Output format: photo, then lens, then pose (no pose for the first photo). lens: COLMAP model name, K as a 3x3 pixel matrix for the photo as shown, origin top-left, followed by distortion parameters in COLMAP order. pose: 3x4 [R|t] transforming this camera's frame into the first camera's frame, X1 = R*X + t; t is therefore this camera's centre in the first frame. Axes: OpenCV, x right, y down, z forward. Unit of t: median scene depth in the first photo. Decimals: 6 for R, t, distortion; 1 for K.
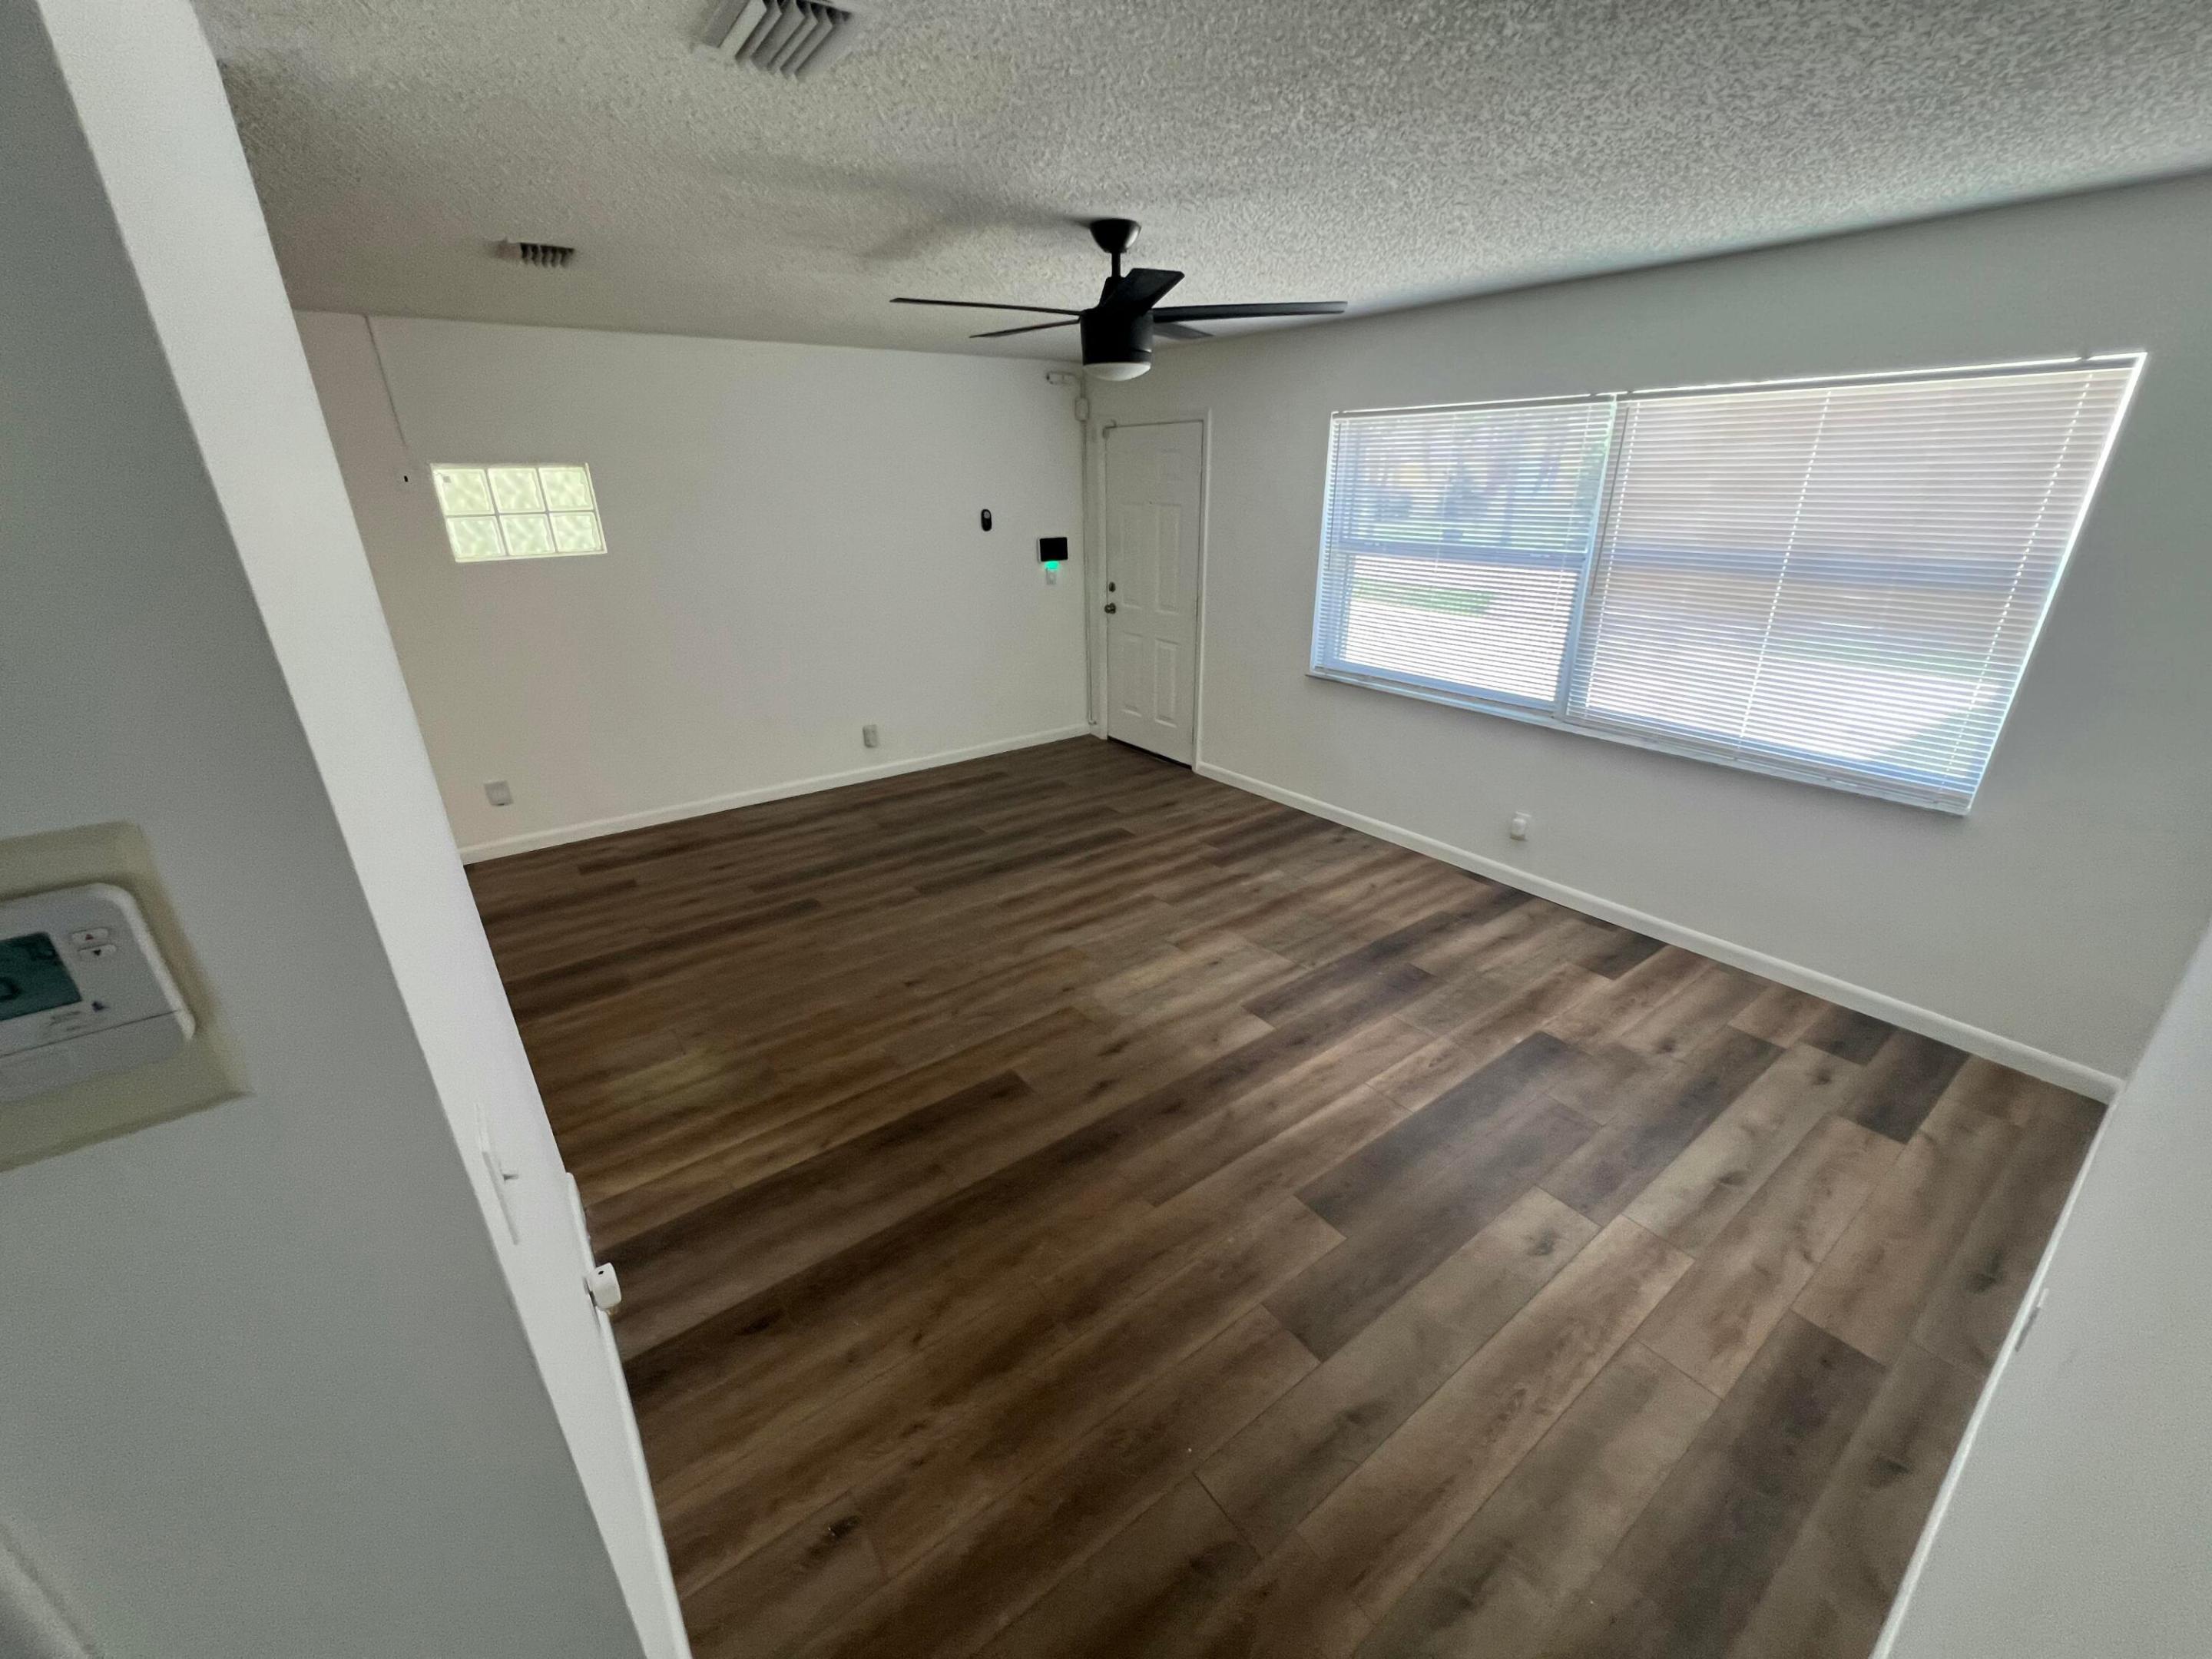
lens RADIAL K [[887.0, 0, 1106.0], [0, 887.0, 829.5], [0, 0, 1]] dist [-0.002031, 0.000202]
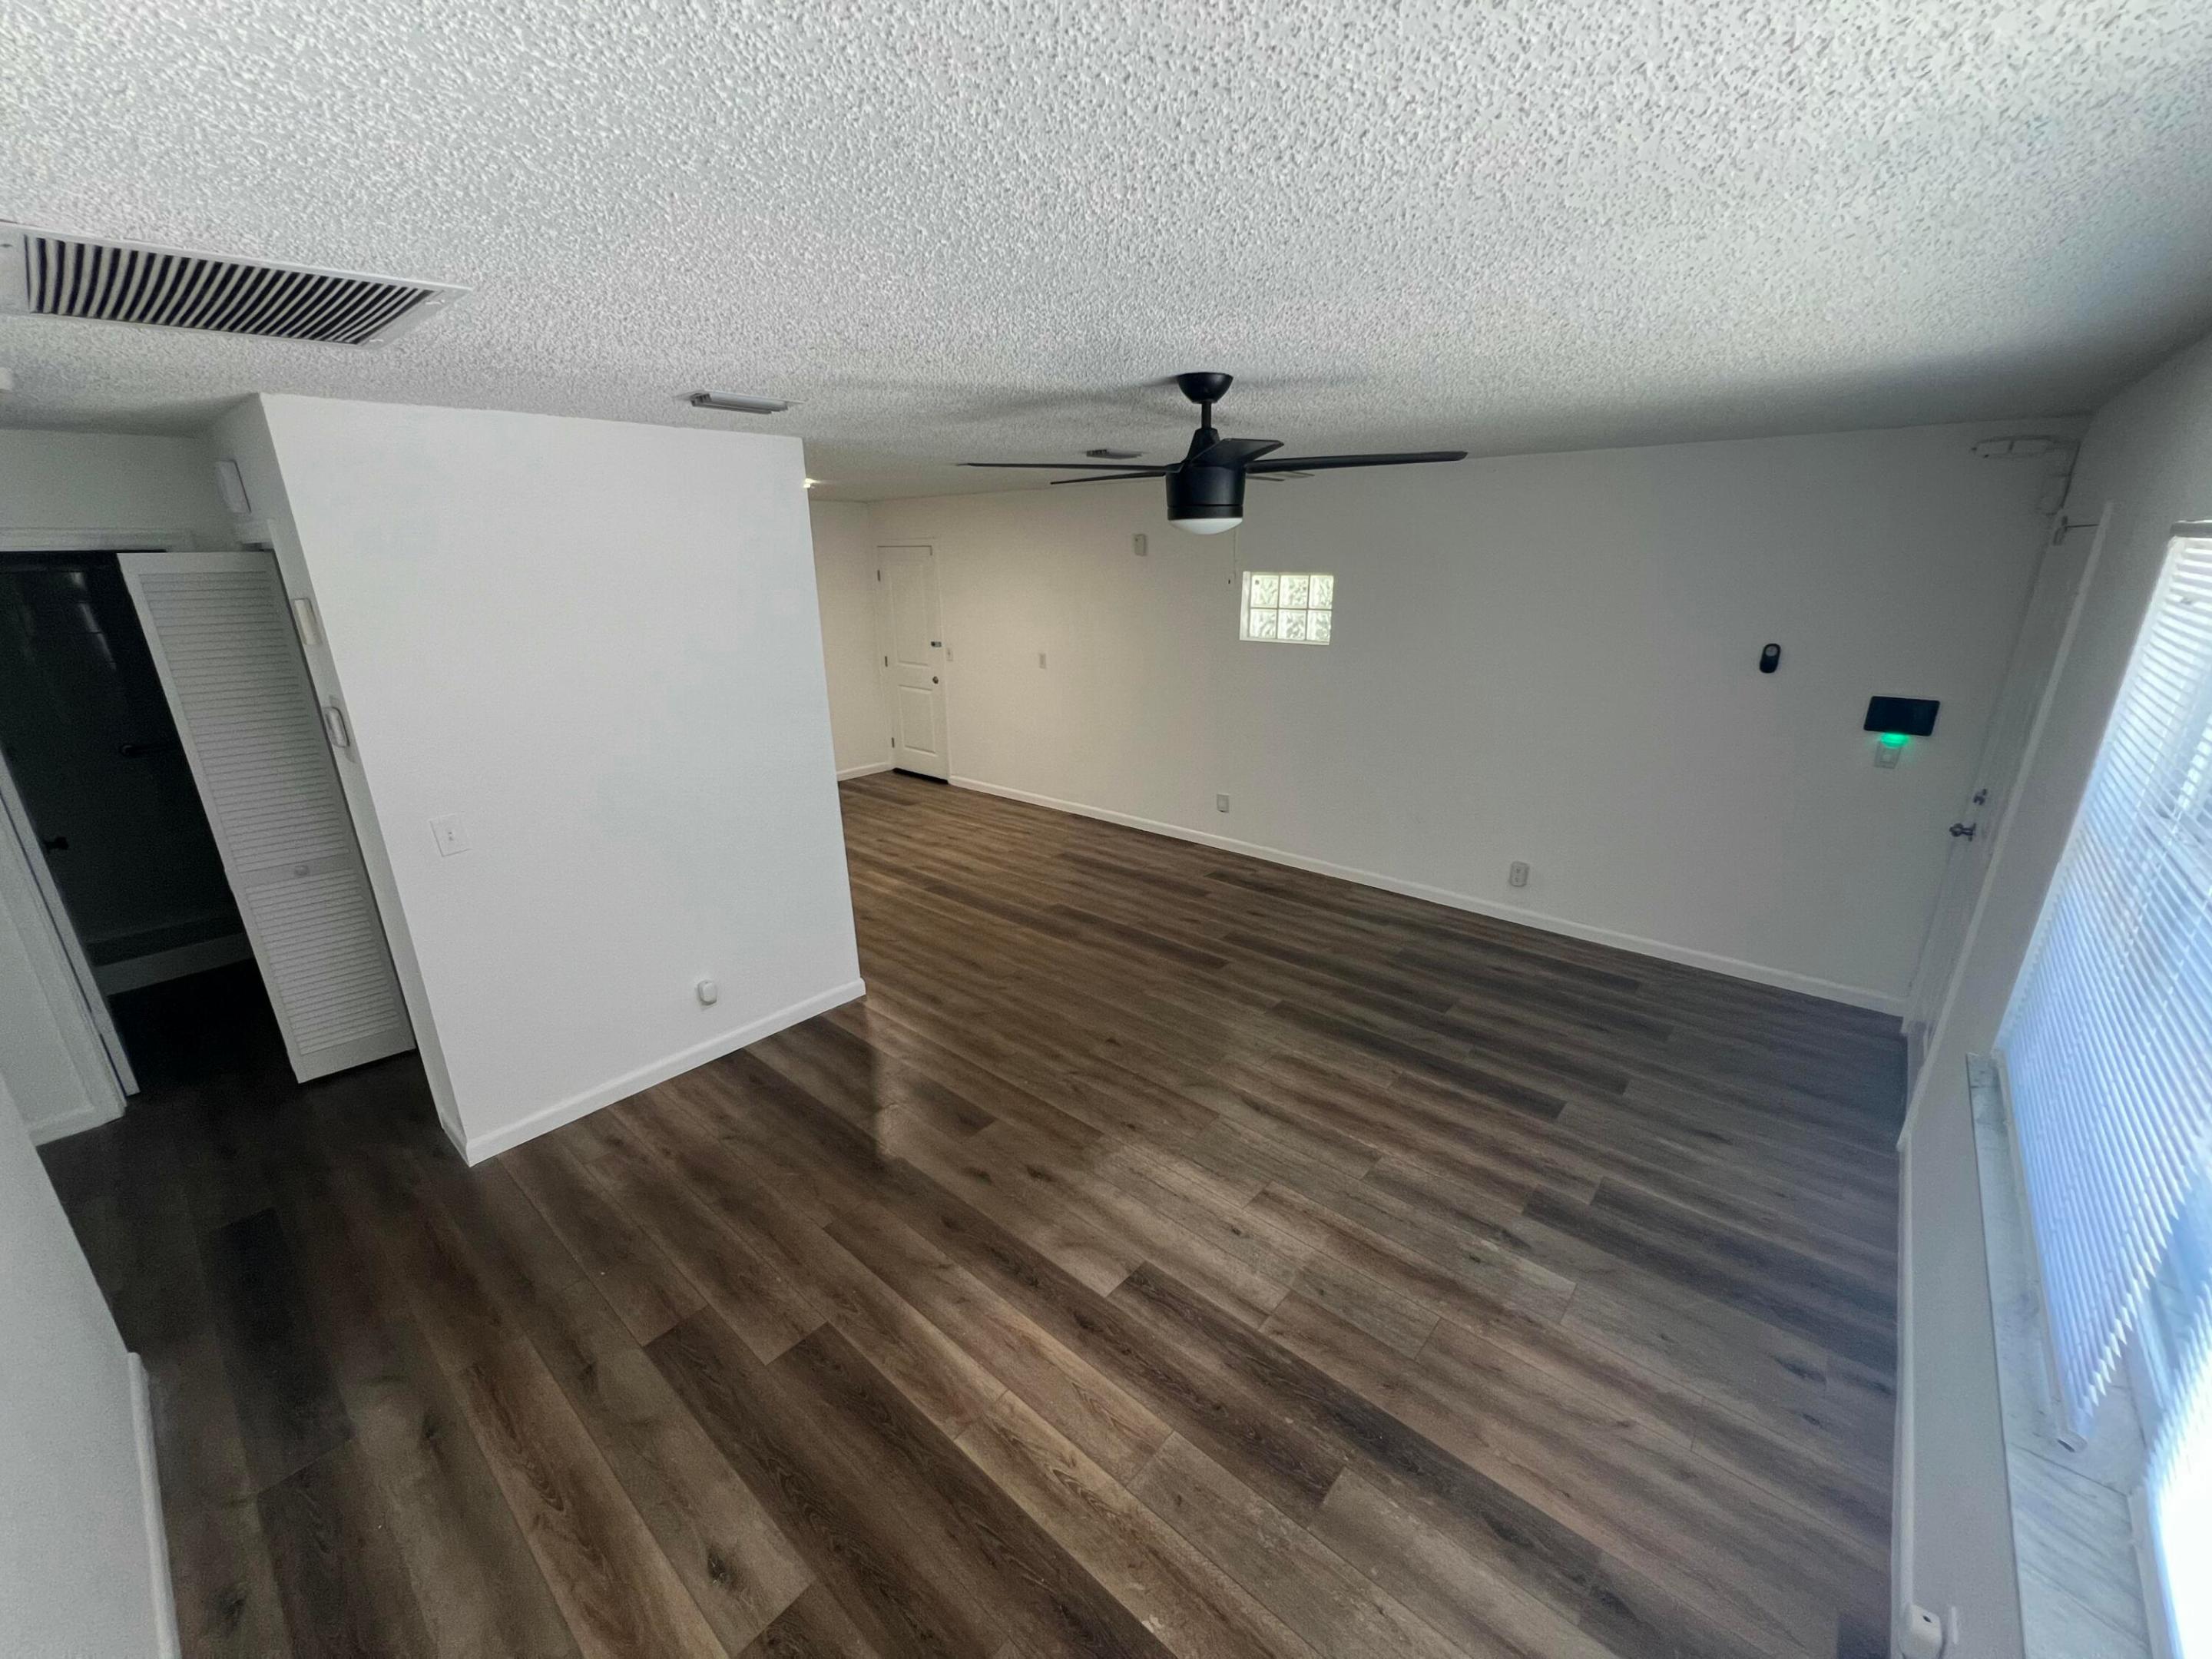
lens RADIAL K [[887.0, 0, 1106.0], [0, 887.0, 829.5], [0, 0, 1]] dist [-0.002031, 0.000202]
pose [[0.217622, 0.305320, -0.927049, 0.641160], [-0.359079, 0.908245, 0.214834, -0.268482], [0.907581, 0.286132, 0.307288, 0.492714]]
